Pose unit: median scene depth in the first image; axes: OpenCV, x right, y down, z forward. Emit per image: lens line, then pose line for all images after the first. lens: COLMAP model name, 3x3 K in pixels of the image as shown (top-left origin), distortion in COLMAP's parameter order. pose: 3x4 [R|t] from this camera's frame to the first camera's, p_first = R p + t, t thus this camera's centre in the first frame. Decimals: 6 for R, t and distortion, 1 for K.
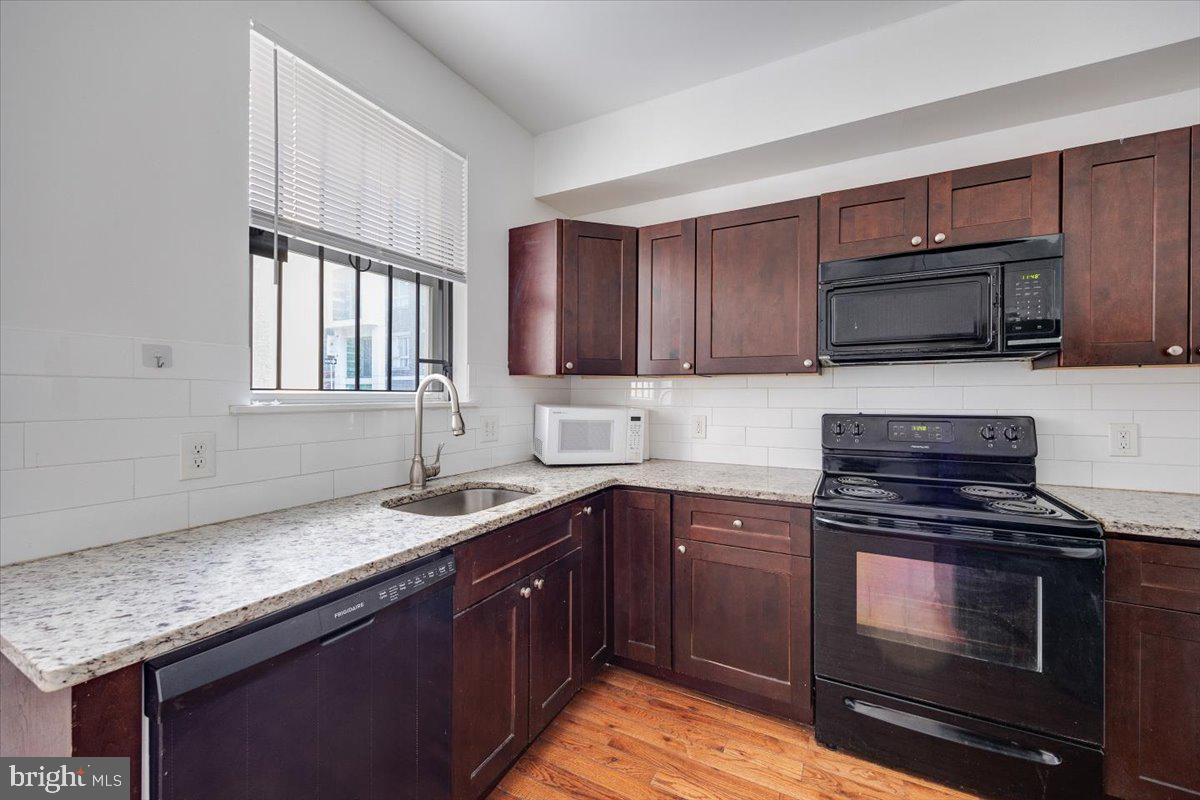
lens RADIAL K [[470.0, 0, 601.8], [0, 470.0, 391.3], [0, 0, 1]] dist [-0.000804, -0.000217]
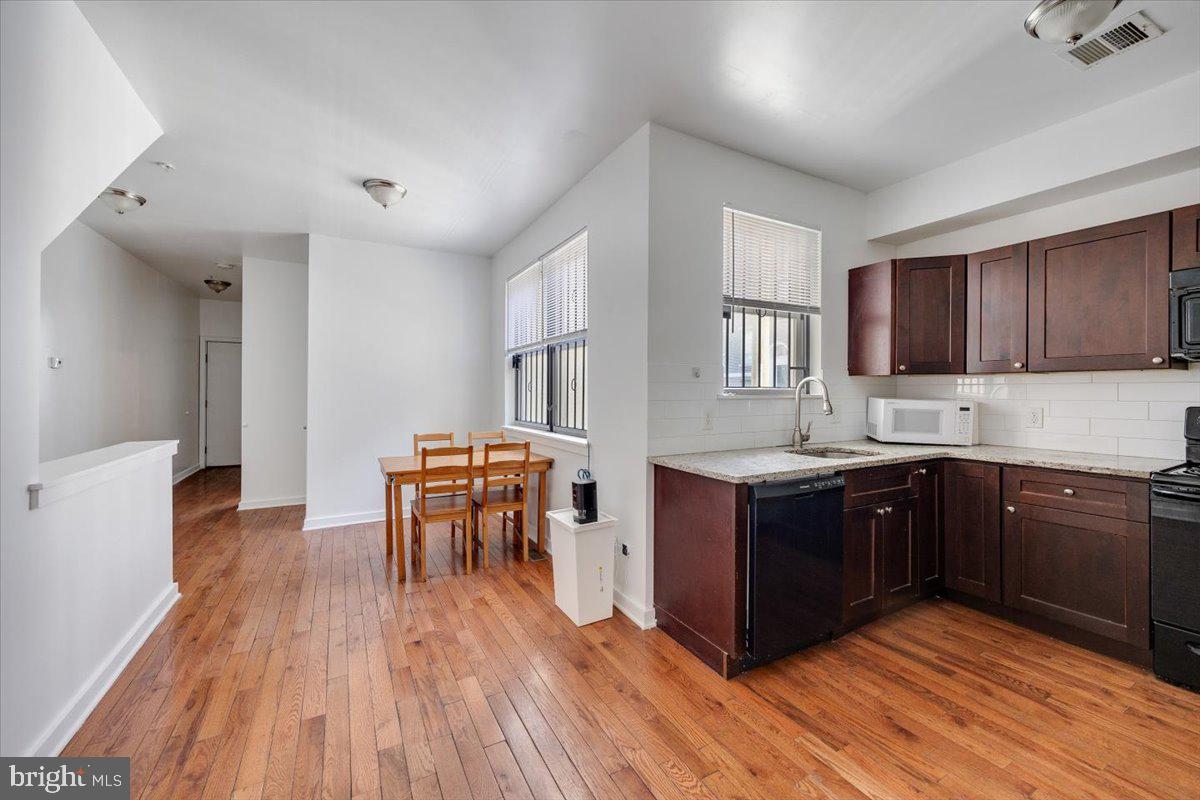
lens RADIAL K [[470.0, 0, 601.8], [0, 470.0, 391.3], [0, 0, 1]] dist [-0.000804, -0.000217]
pose [[0.838078, -0.002562, -0.545545, -0.061630], [0.005326, 0.999980, 0.003485, 0.002893], [0.545525, -0.005826, 0.838074, -0.637674]]
